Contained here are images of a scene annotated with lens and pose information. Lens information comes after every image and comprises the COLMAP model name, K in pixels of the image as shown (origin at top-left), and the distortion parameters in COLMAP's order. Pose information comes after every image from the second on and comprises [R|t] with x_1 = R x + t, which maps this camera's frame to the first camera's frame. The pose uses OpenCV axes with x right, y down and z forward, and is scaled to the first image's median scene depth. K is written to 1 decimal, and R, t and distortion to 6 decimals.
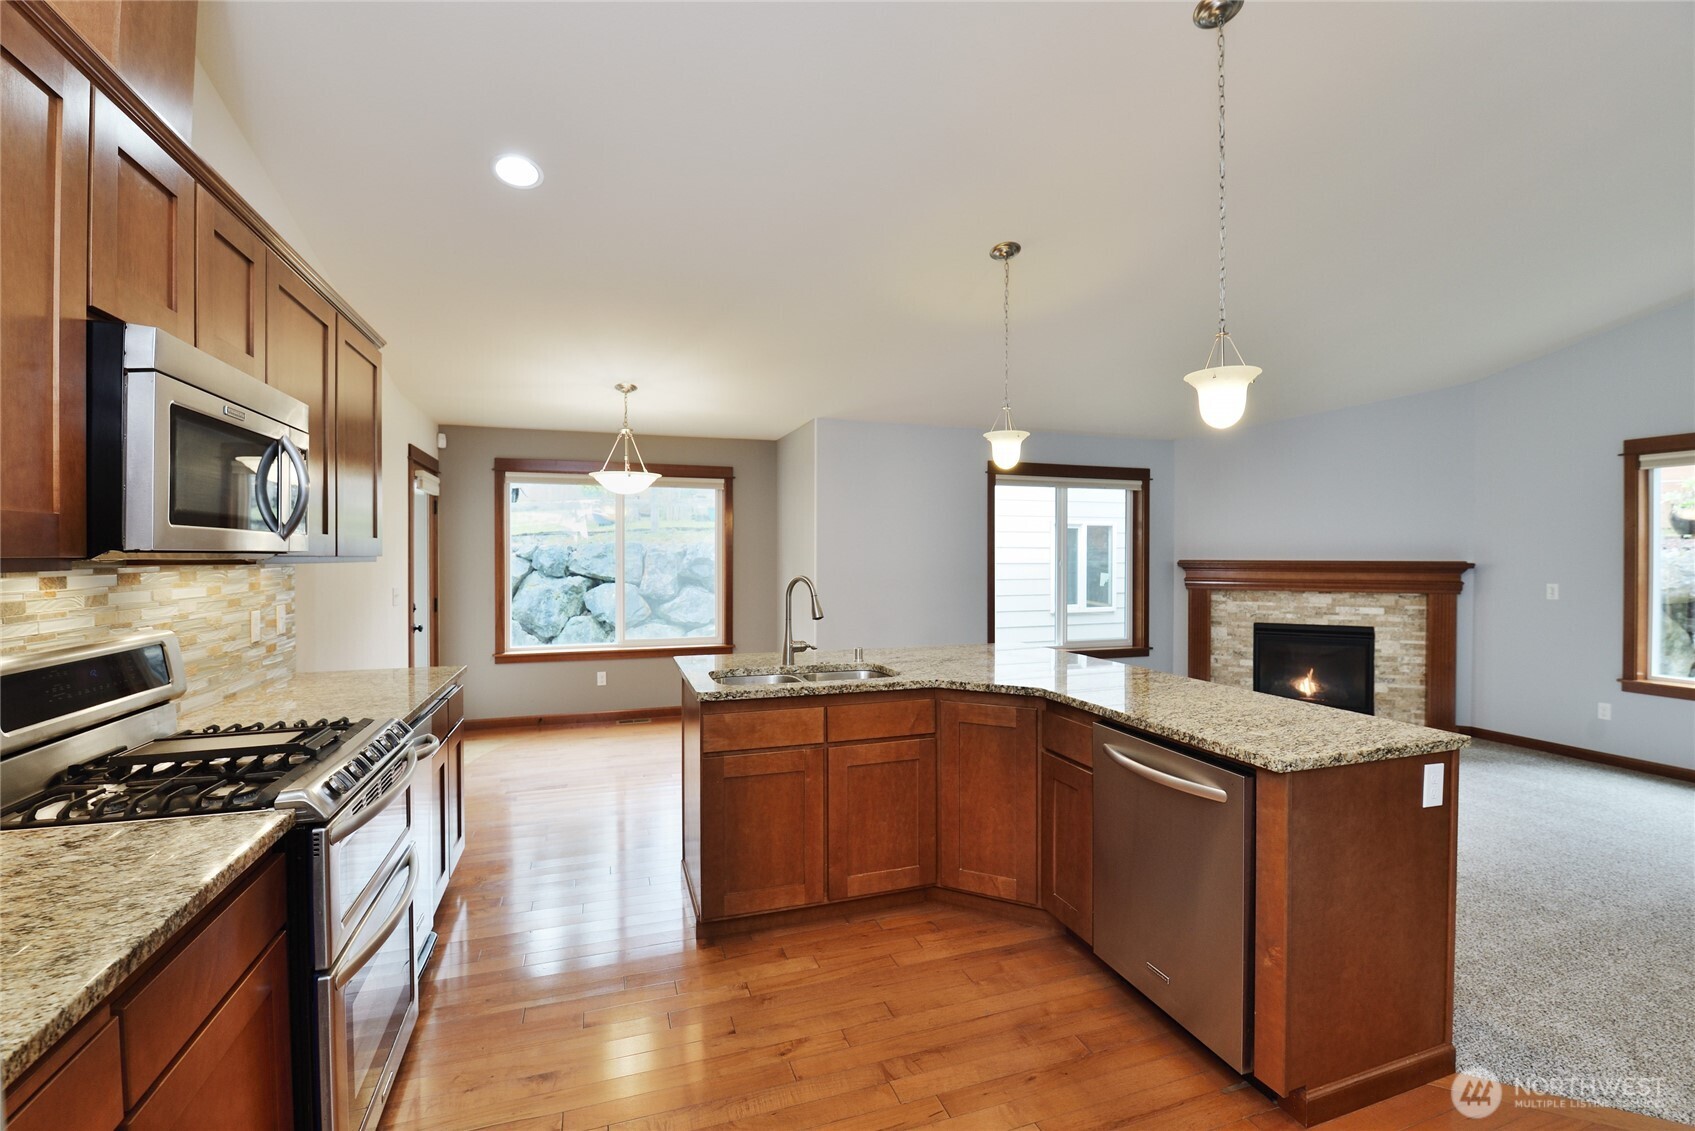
lens RADIAL K [[731.3, 0, 843.7], [0, 731.3, 557.0], [0, 0, 1]] dist [-0.008516, -0.002632]
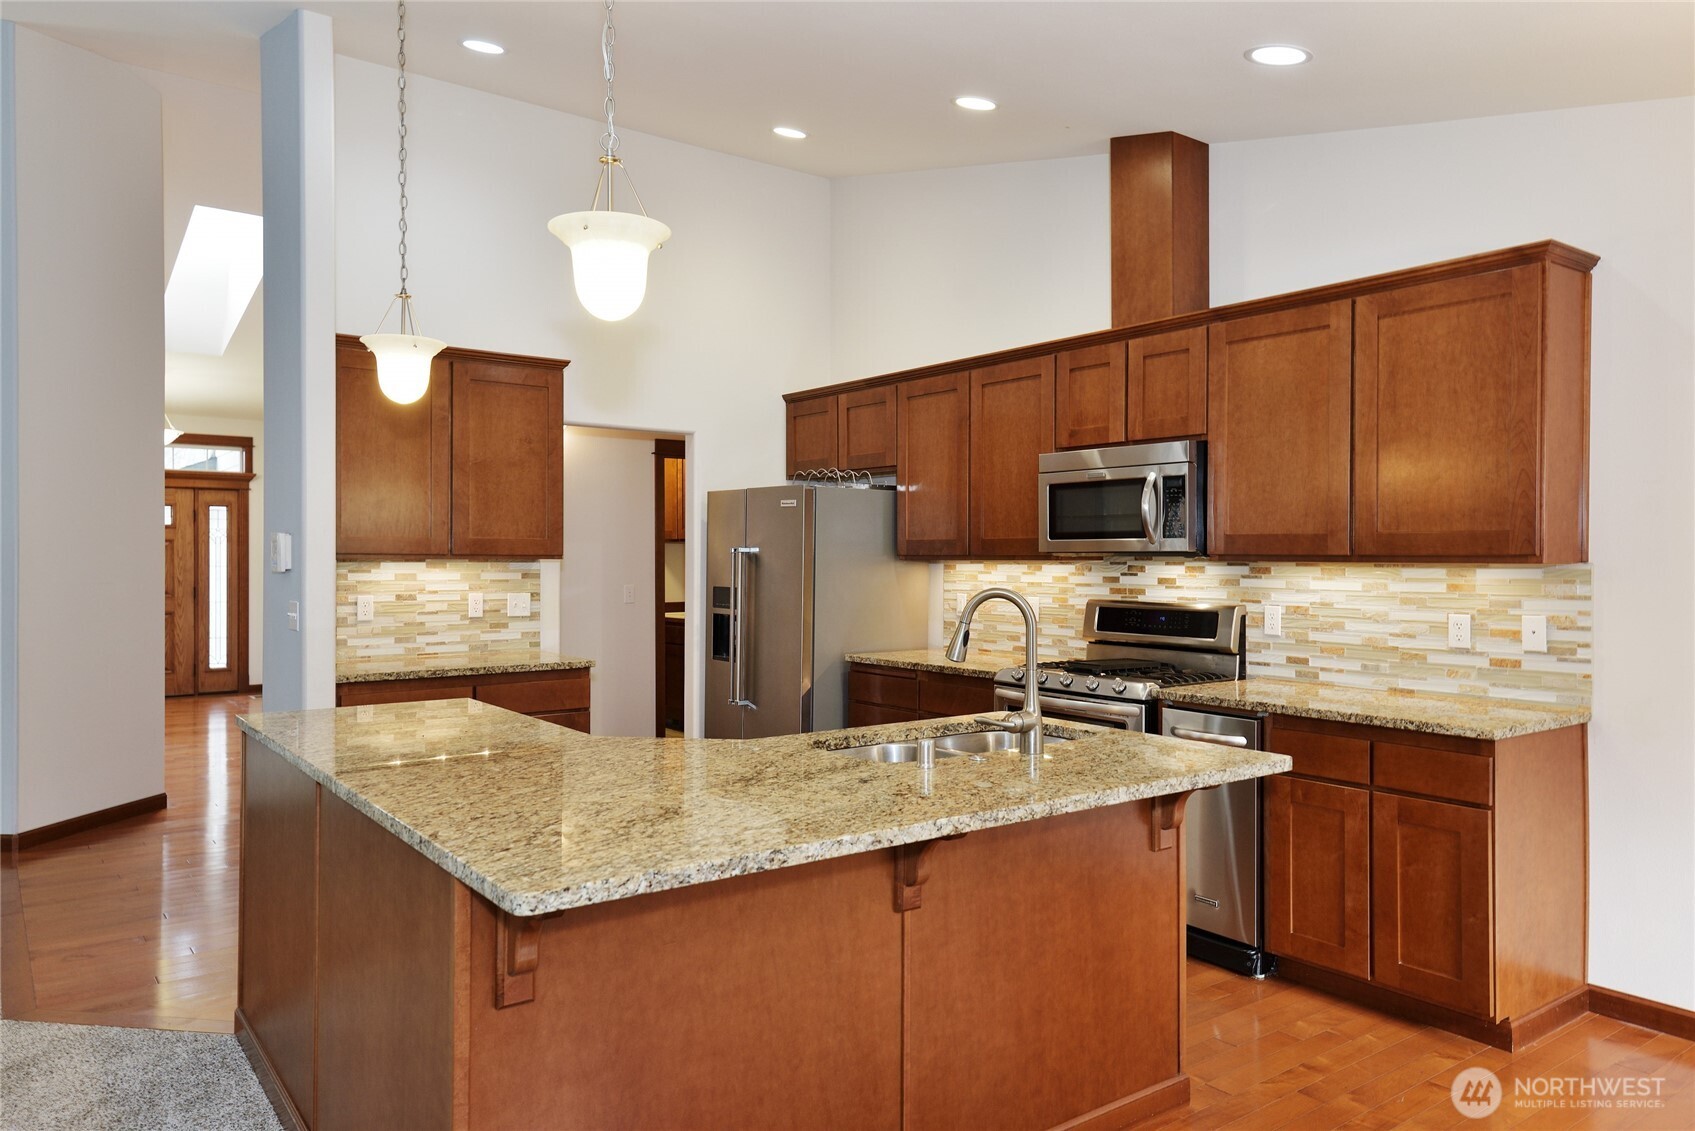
lens RADIAL K [[1143.5, 0, 848.9], [0, 1143.5, 560.3], [0, 0, 1]] dist [0.026585, 0.002557]
pose [[-0.947333, -0.001738, -0.320247, 0.190162], [-0.003931, 0.999973, 0.006203, -0.000408], [0.320227, 0.007136, -0.947314, 1.032160]]
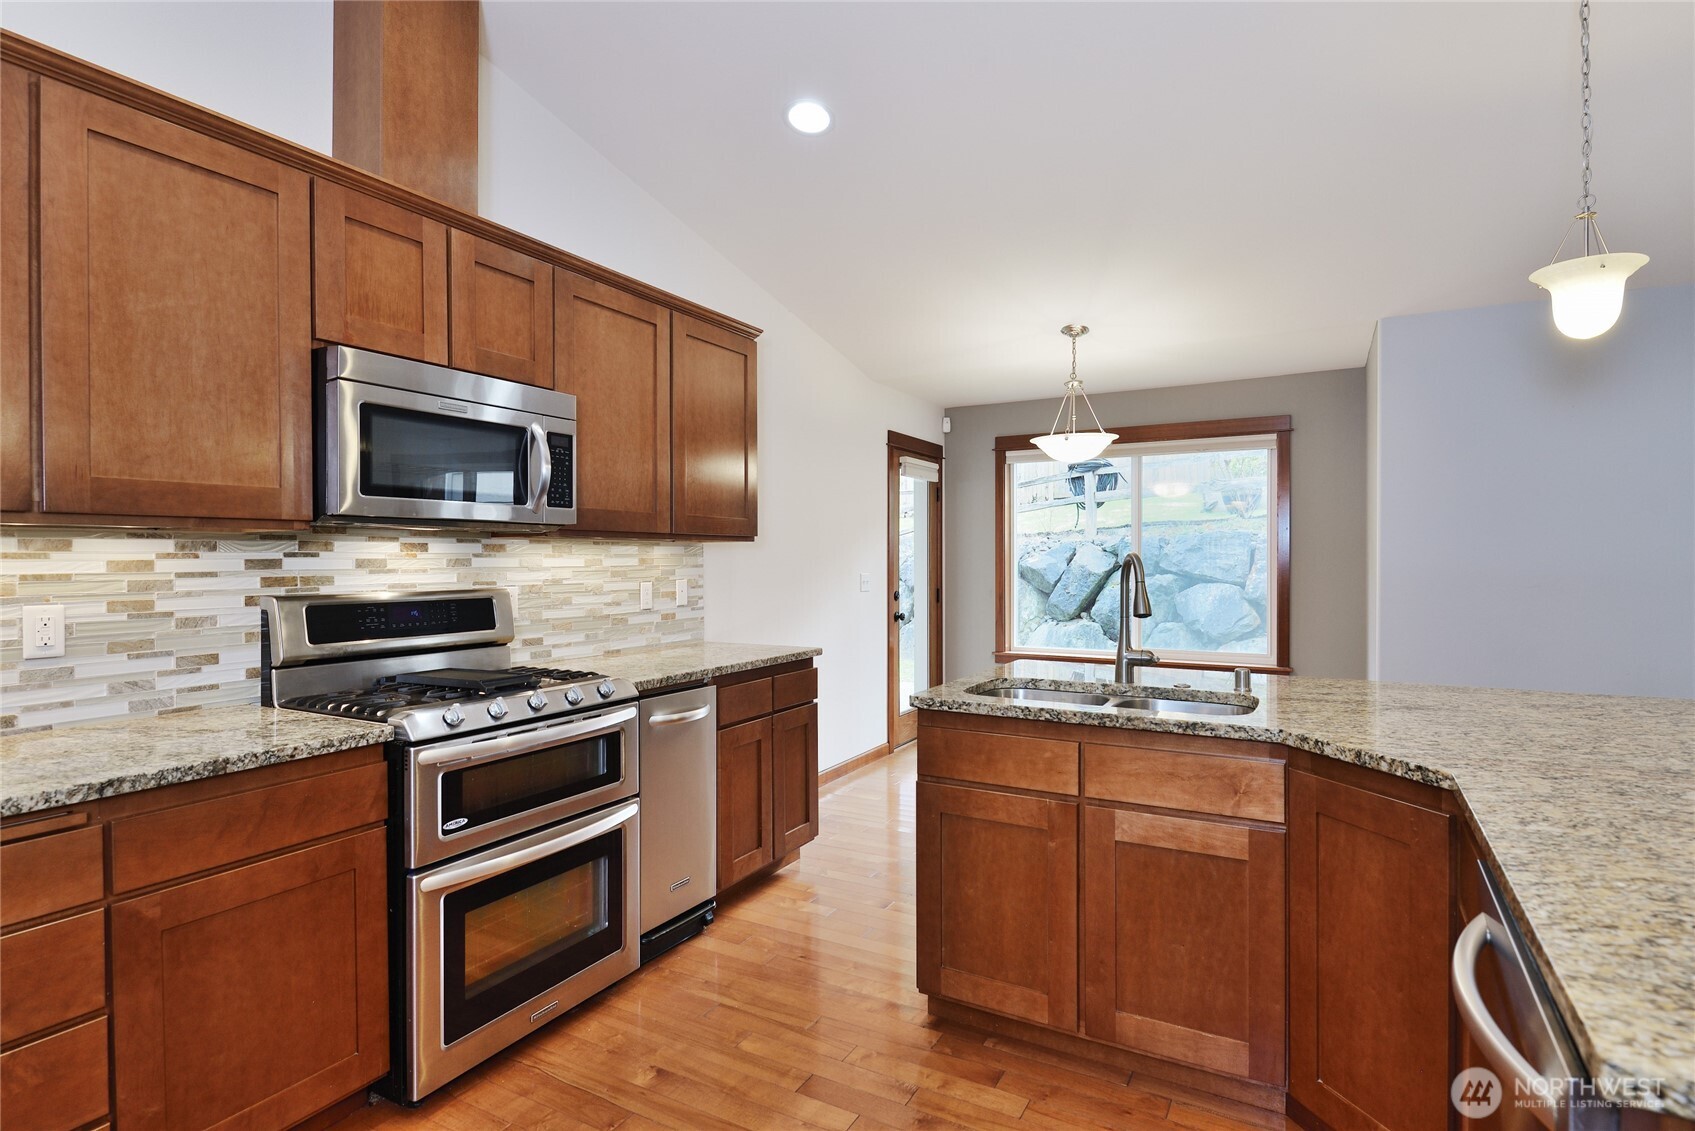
lens RADIAL K [[852.7, 0, 848.6], [0, 852.7, 563.8], [0, 0, 1]] dist [0.003864, -0.006489]
pose [[0.671186, 0.003661, -0.741280, 0.202072], [0.000235, 0.999987, 0.005151, 0.018017], [0.741289, -0.003631, 0.671176, 0.156698]]
